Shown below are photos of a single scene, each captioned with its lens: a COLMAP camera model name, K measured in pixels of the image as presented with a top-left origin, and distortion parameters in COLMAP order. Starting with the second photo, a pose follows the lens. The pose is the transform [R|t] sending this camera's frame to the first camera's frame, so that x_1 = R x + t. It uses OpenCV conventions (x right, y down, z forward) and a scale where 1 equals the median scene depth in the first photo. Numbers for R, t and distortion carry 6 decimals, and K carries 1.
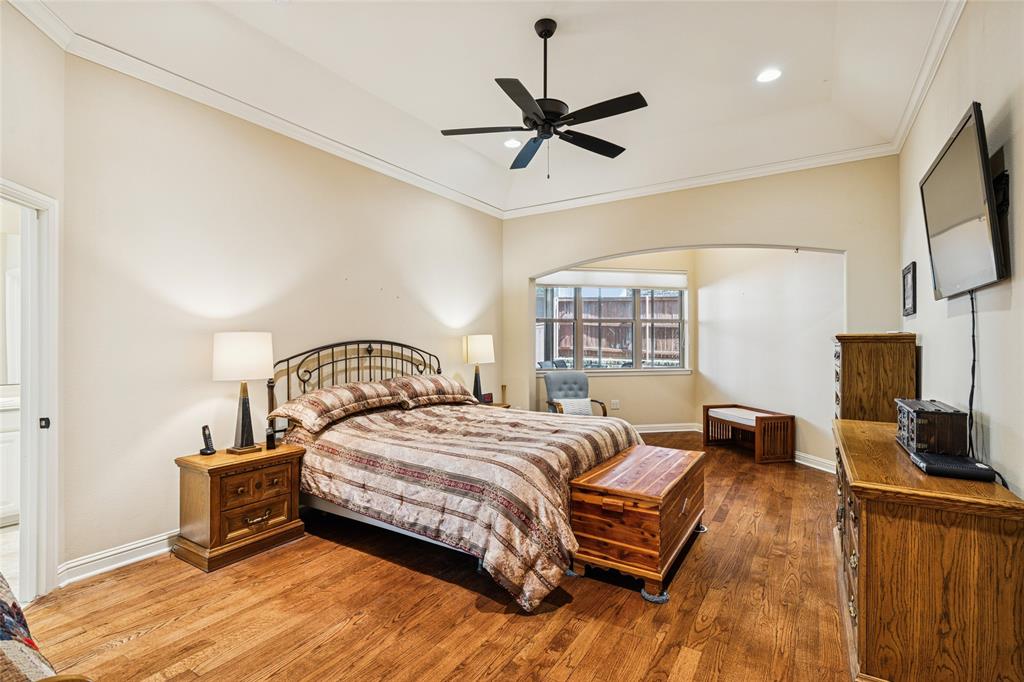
lens RADIAL K [[479.8, 0, 504.4], [0, 479.8, 341.9], [0, 0, 1]] dist [0.002869, 0.000438]
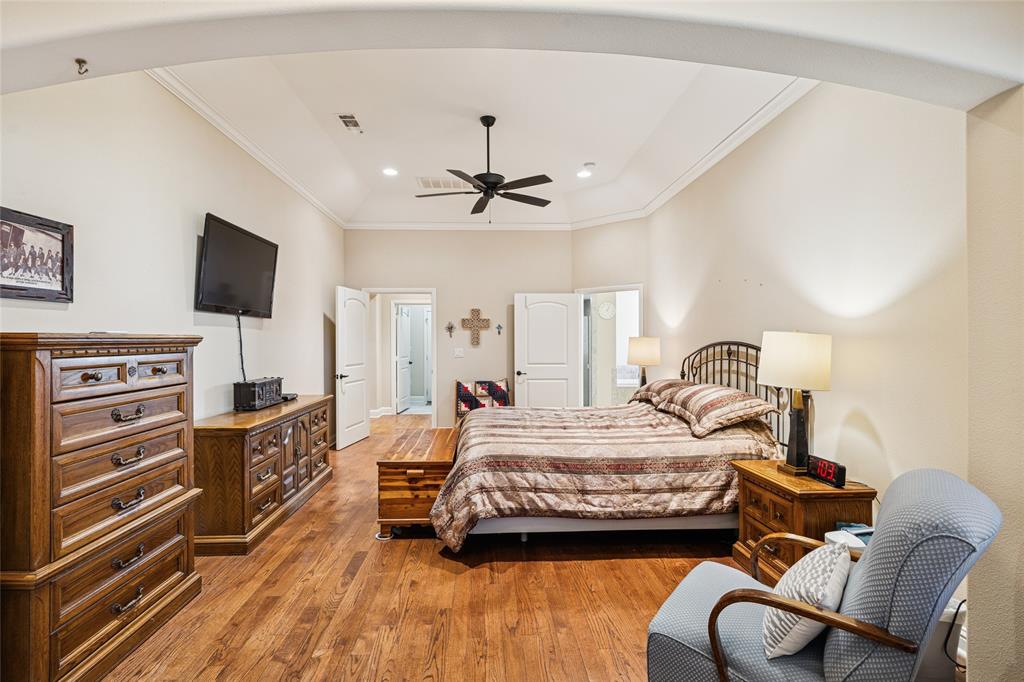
lens RADIAL K [[479.8, 0, 504.4], [0, 479.8, 341.9], [0, 0, 1]] dist [0.002869, 0.000438]
pose [[-0.808626, -0.004157, -0.588308, 0.608617], [-0.005339, 0.999986, 0.000273, -0.001126], [0.588299, 0.003362, -0.808637, 1.506764]]
